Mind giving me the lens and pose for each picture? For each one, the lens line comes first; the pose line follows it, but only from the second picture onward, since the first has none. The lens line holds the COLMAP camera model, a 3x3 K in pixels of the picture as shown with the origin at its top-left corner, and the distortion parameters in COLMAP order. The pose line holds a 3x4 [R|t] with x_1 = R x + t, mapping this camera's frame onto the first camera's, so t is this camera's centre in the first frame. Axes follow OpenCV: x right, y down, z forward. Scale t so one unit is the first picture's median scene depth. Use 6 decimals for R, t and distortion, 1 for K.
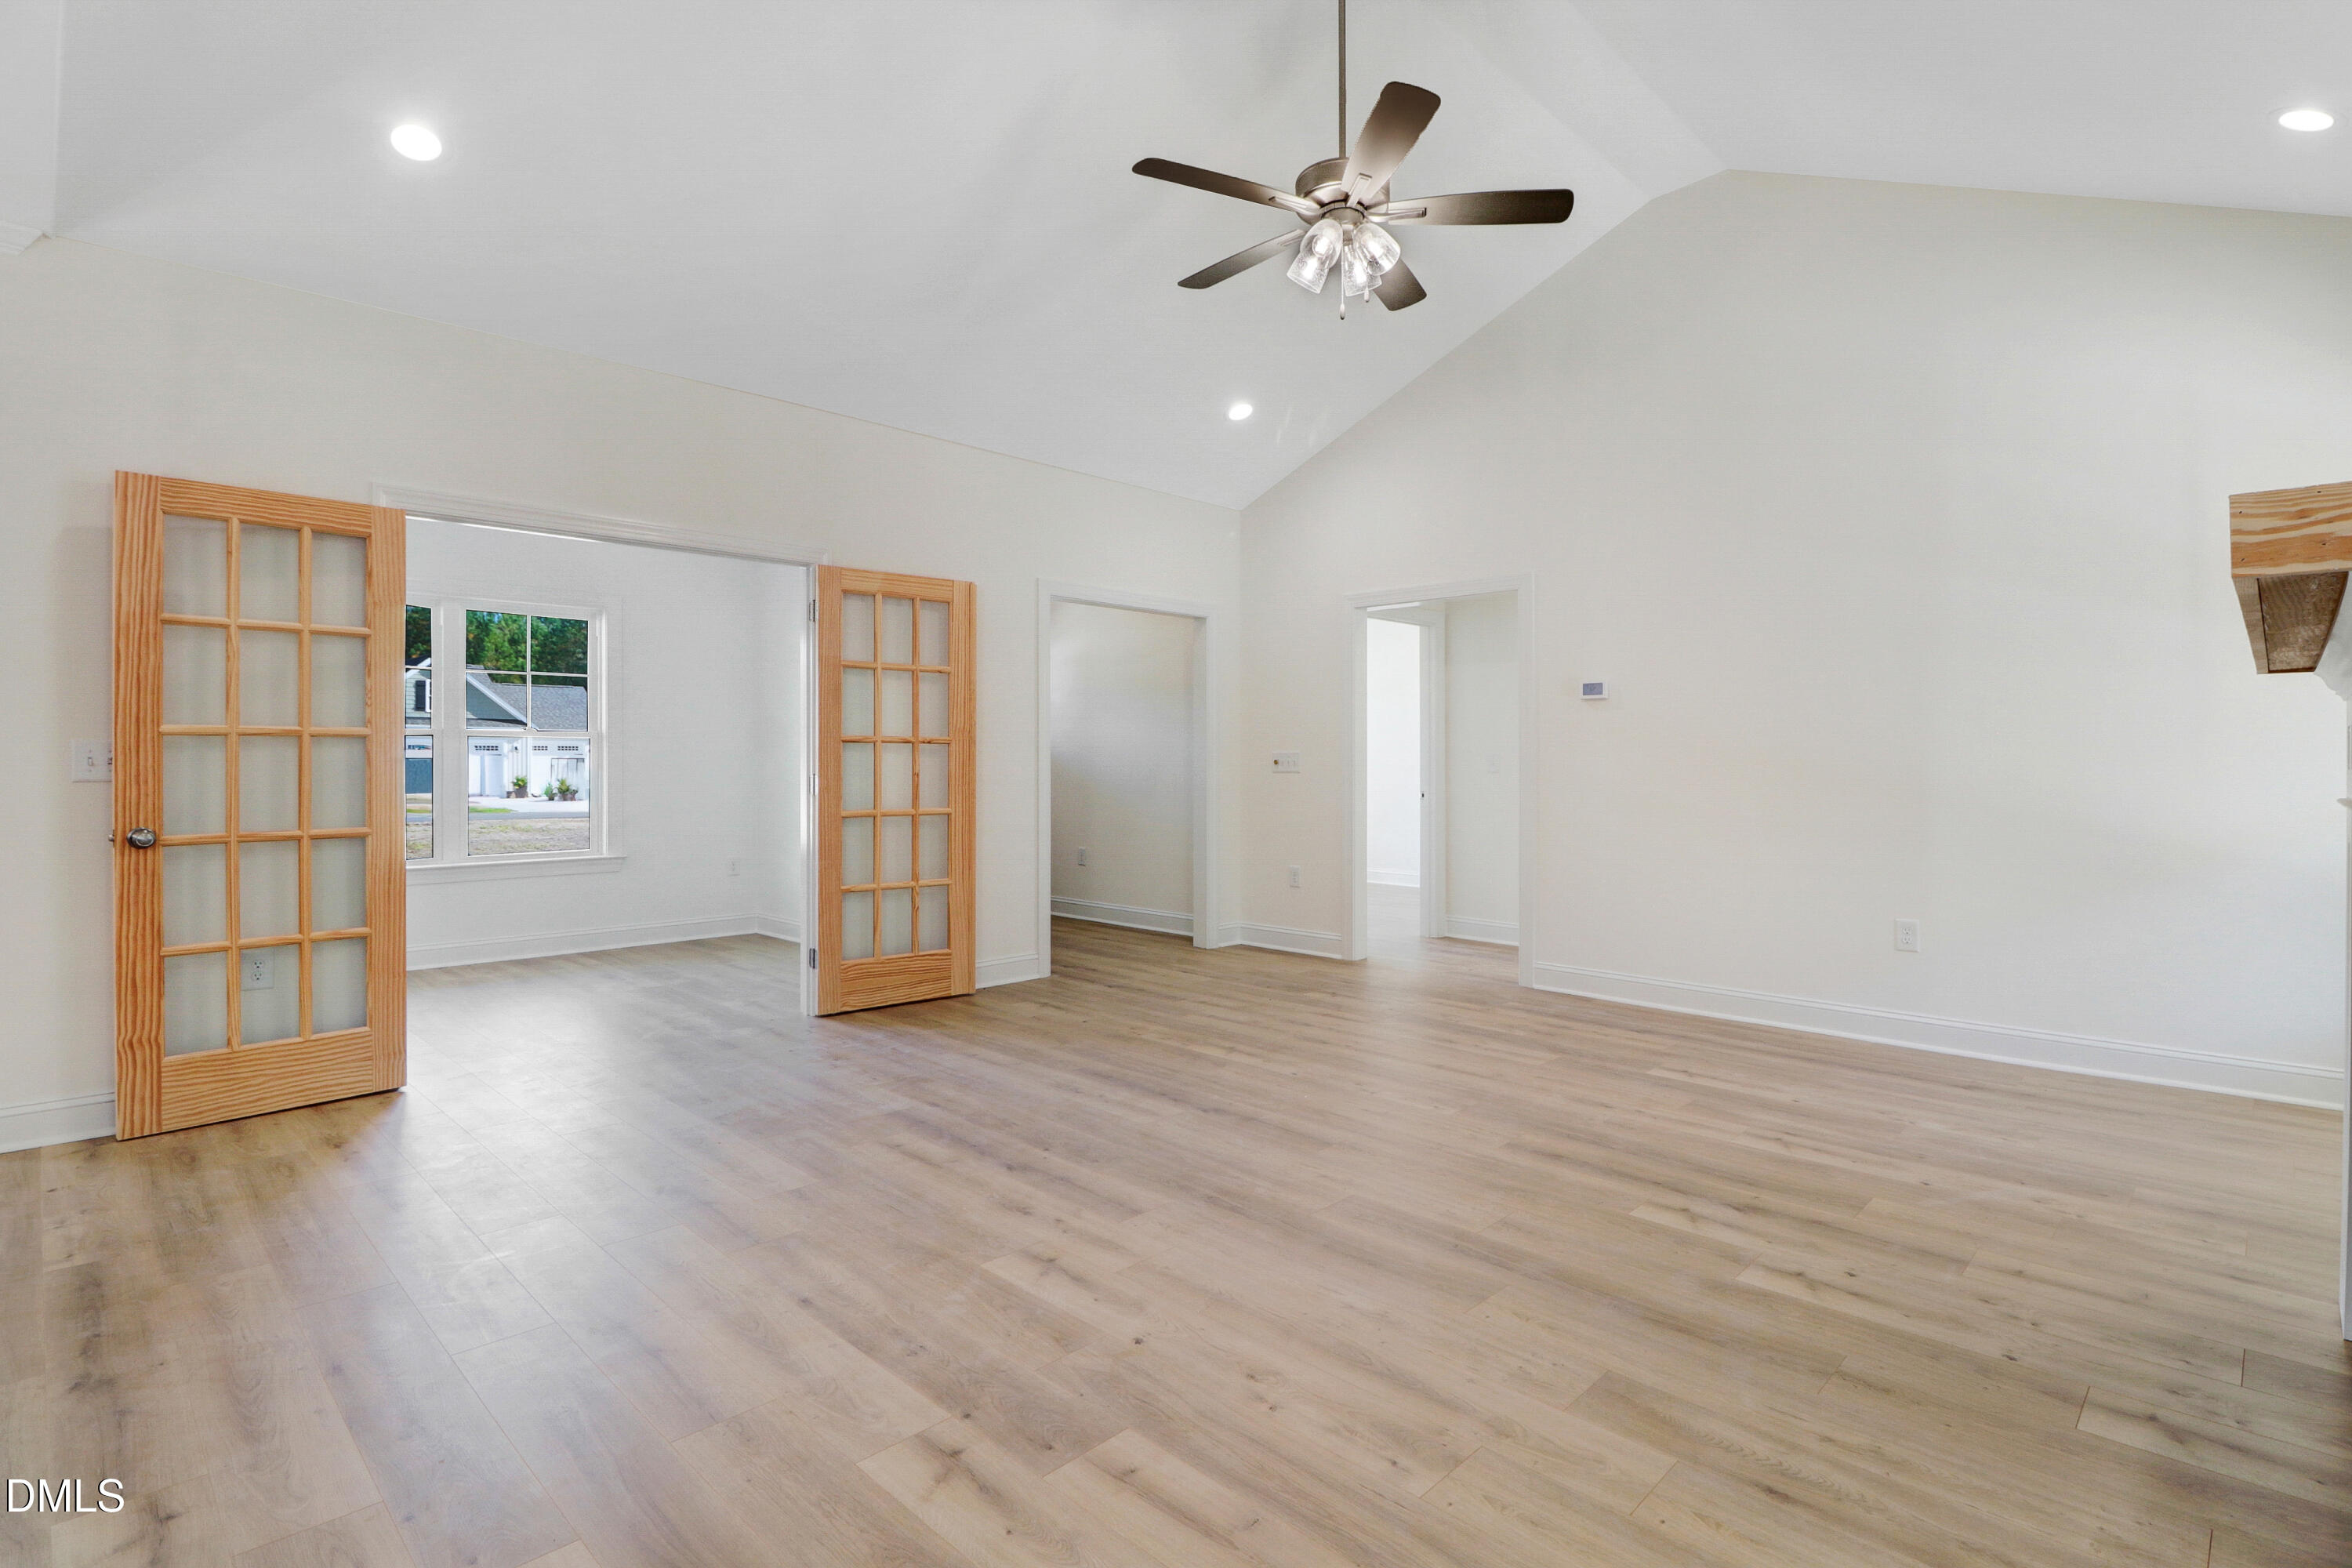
lens RADIAL K [[1145.5, 0, 1240.2], [0, 1145.5, 757.2], [0, 0, 1]] dist [-0.000157, -0.011358]
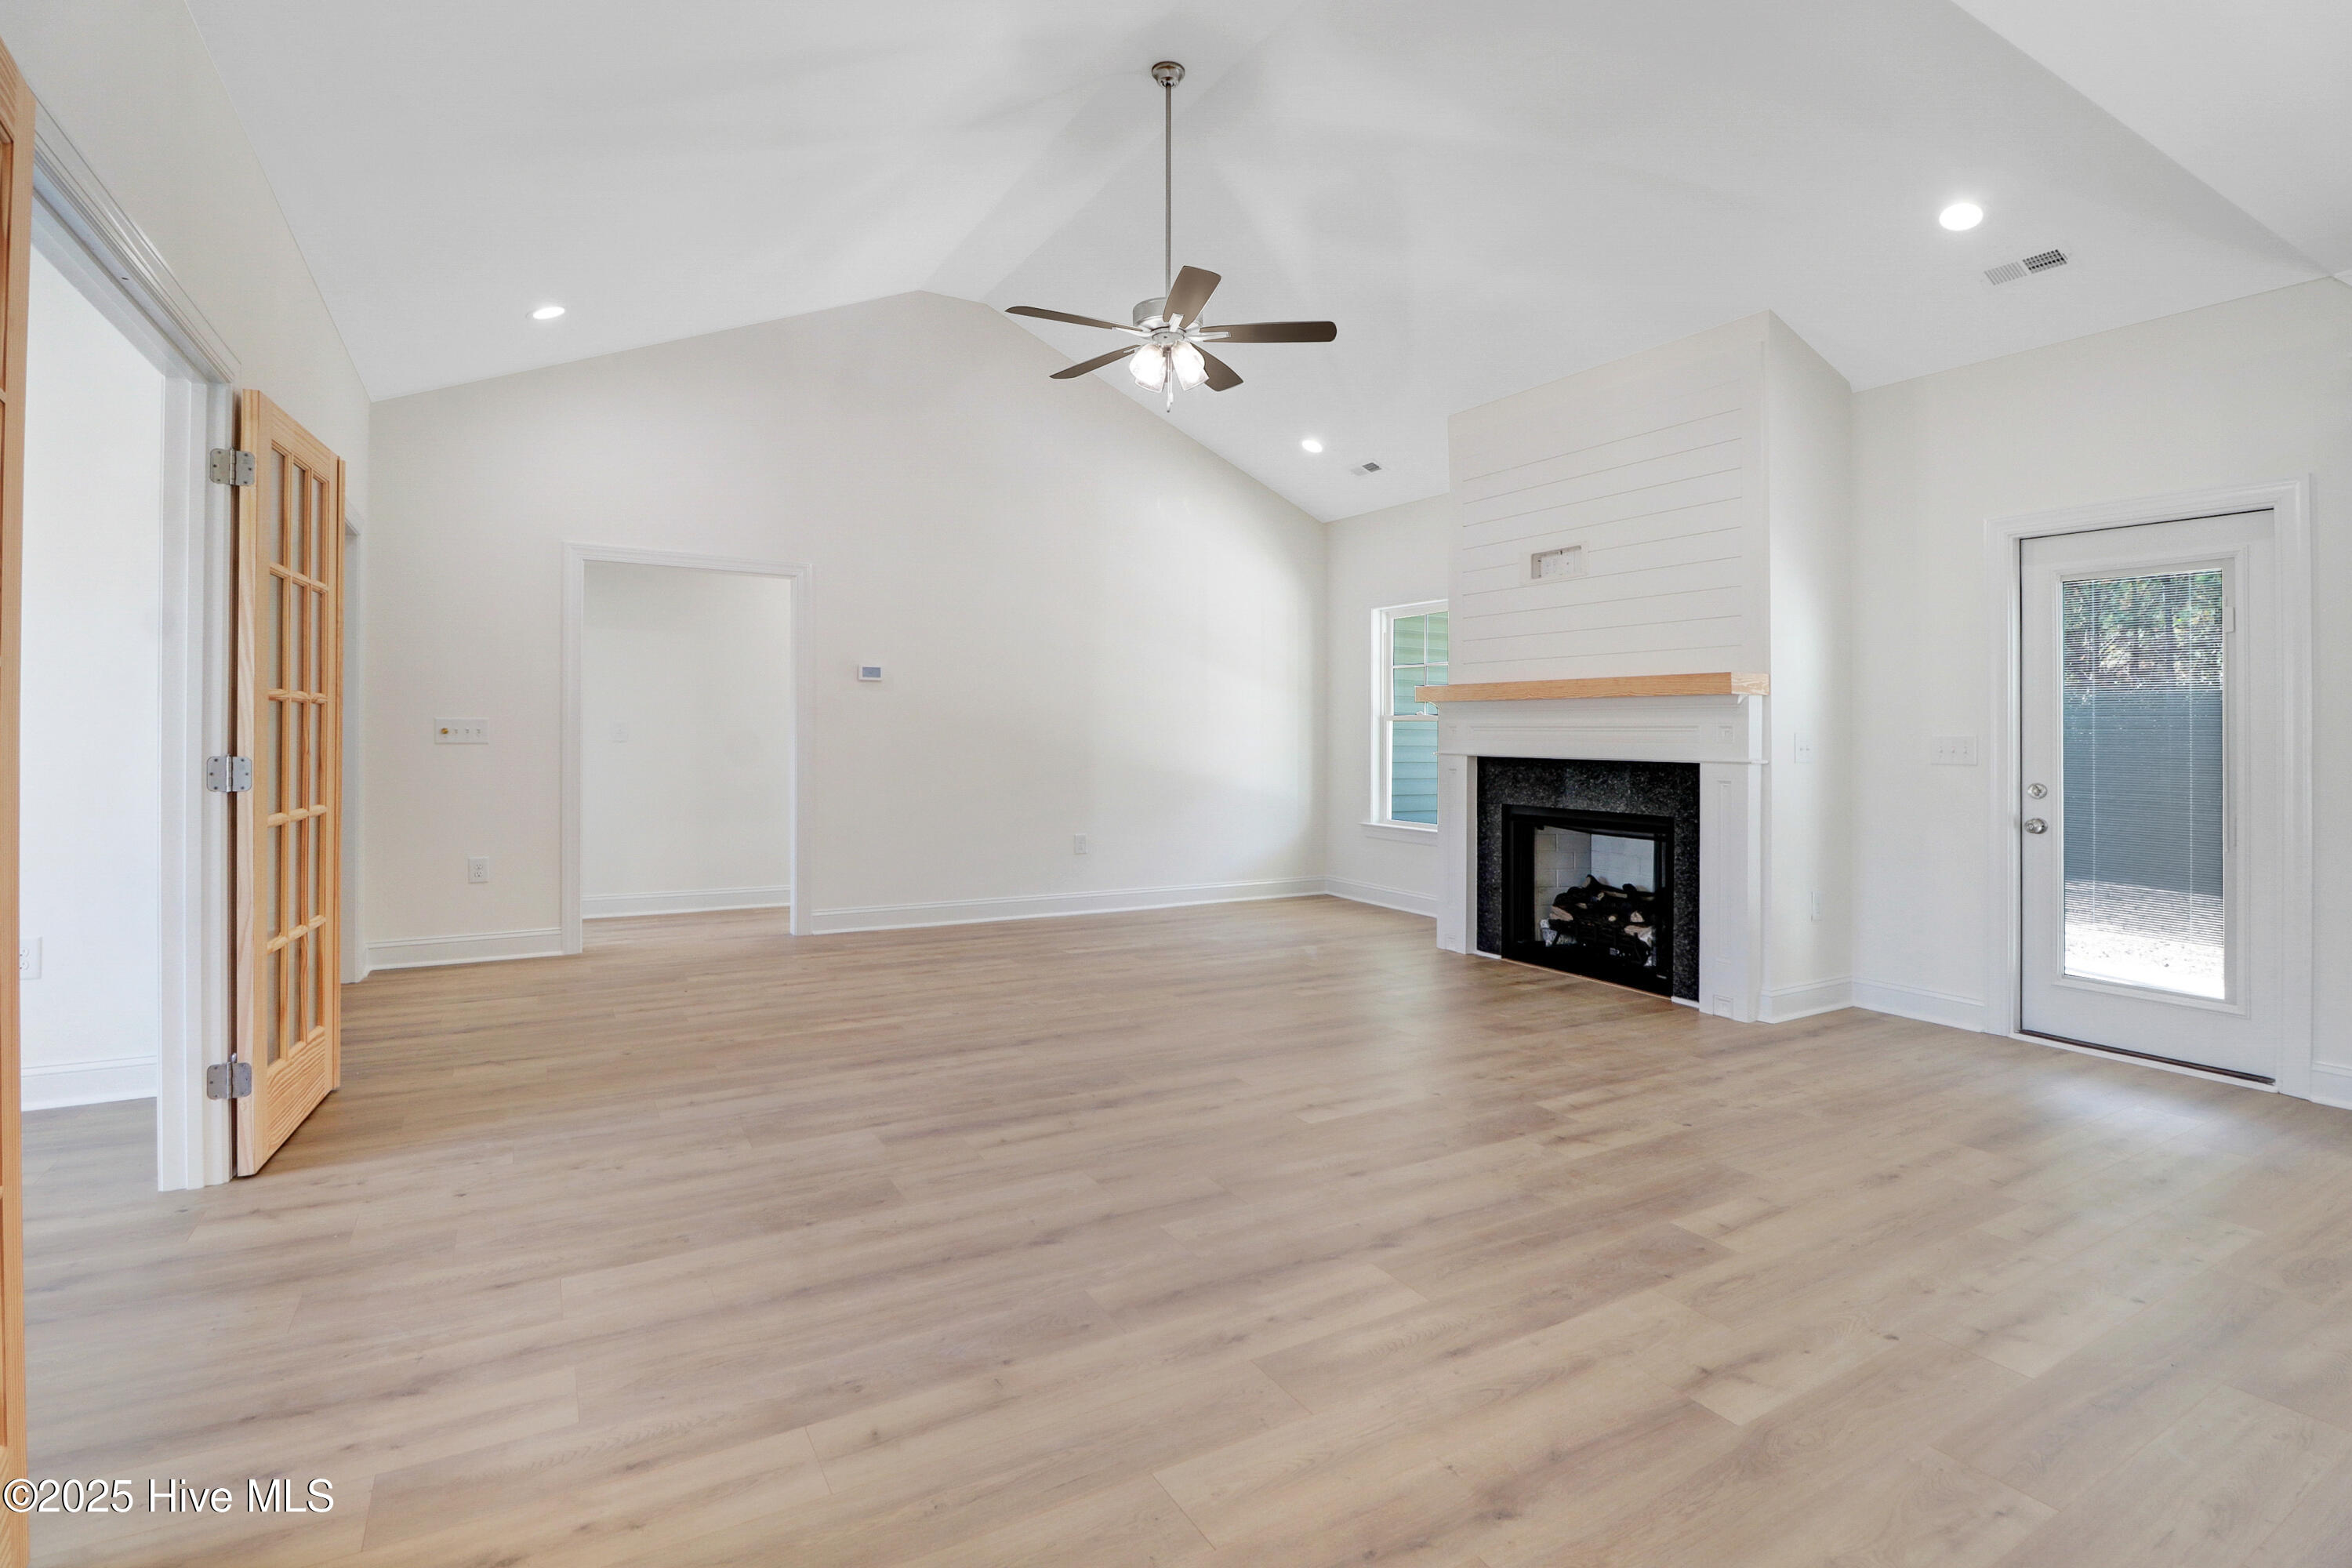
lens RADIAL K [[1082.2, 0, 1174.9], [0, 1082.2, 744.2], [0, 0, 1]] dist [-0.000051, -0.000429]
pose [[0.301059, -0.010620, 0.953547, -1.015553], [-0.009776, 0.999851, 0.014222, -0.004529], [-0.953556, -0.013603, 0.300910, 0.546580]]
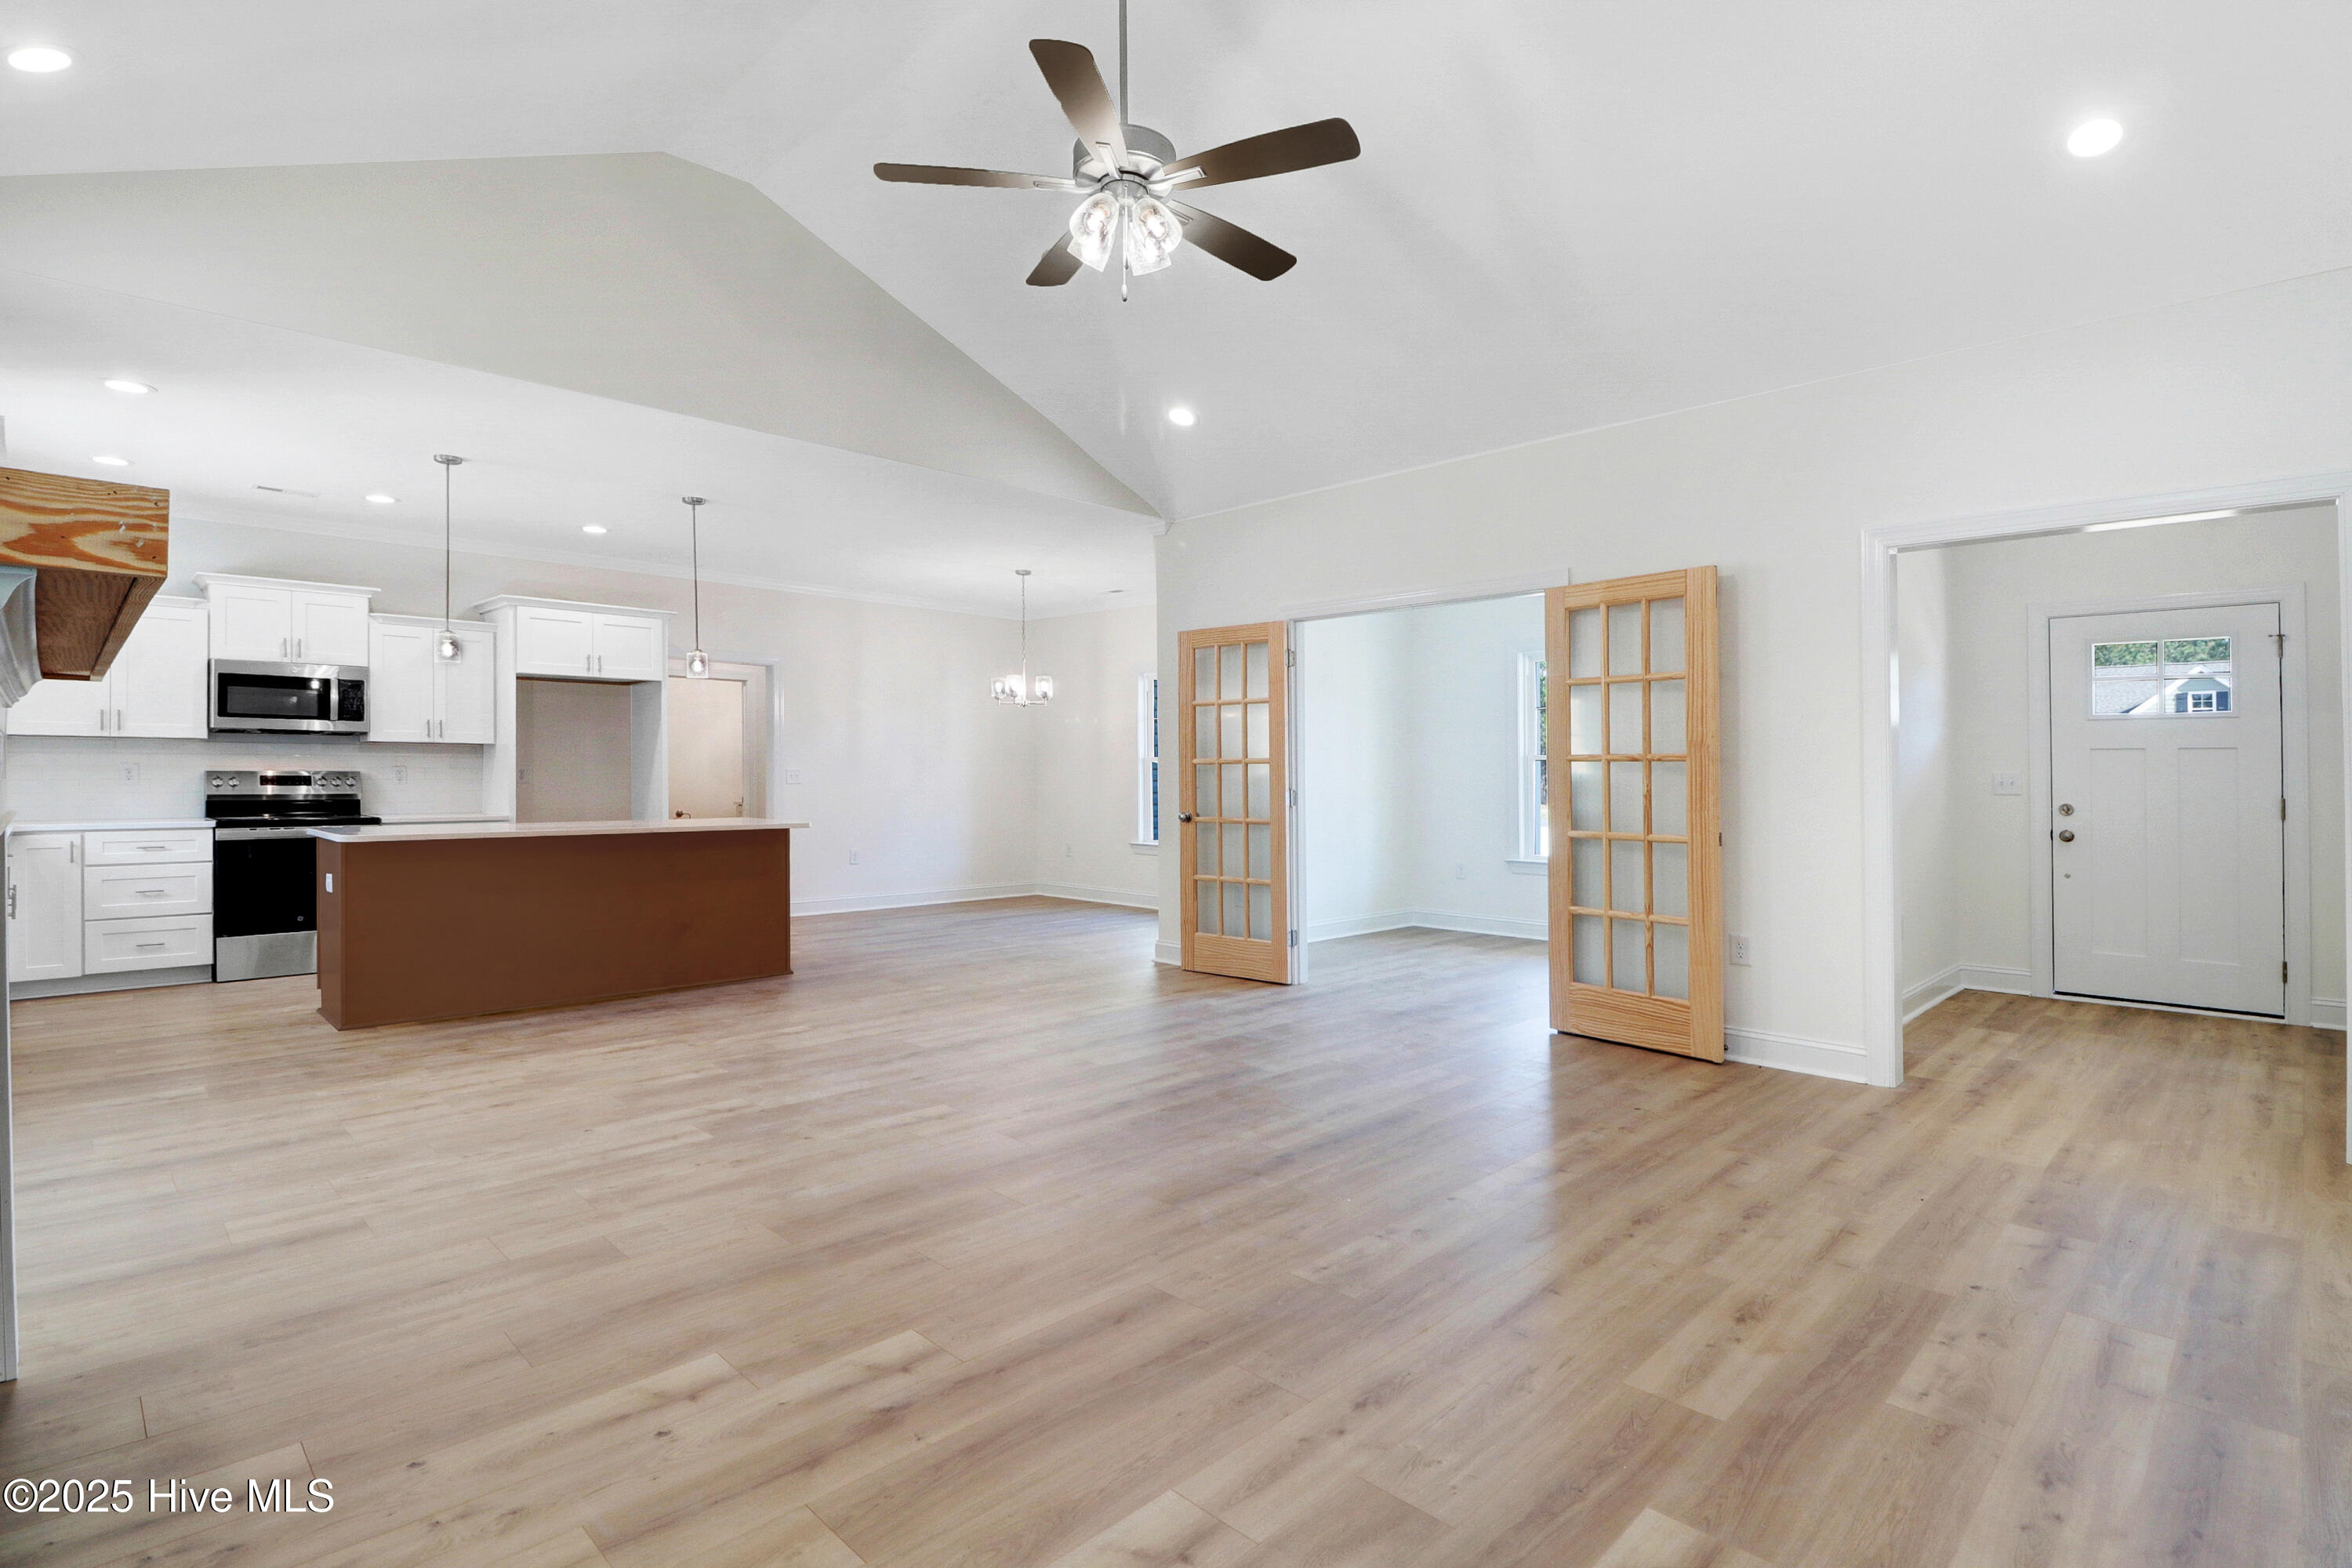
lens RADIAL K [[1150.3, 0, 1183.8], [0, 1150.3, 753.1], [0, 0, 1]] dist [-0.000321, -0.011521]
pose [[-0.043711, -0.021786, -0.998807, 0.915451], [-0.002340, 0.999762, -0.021704, 0.003903], [0.999041, 0.001388, -0.043752, 0.970822]]
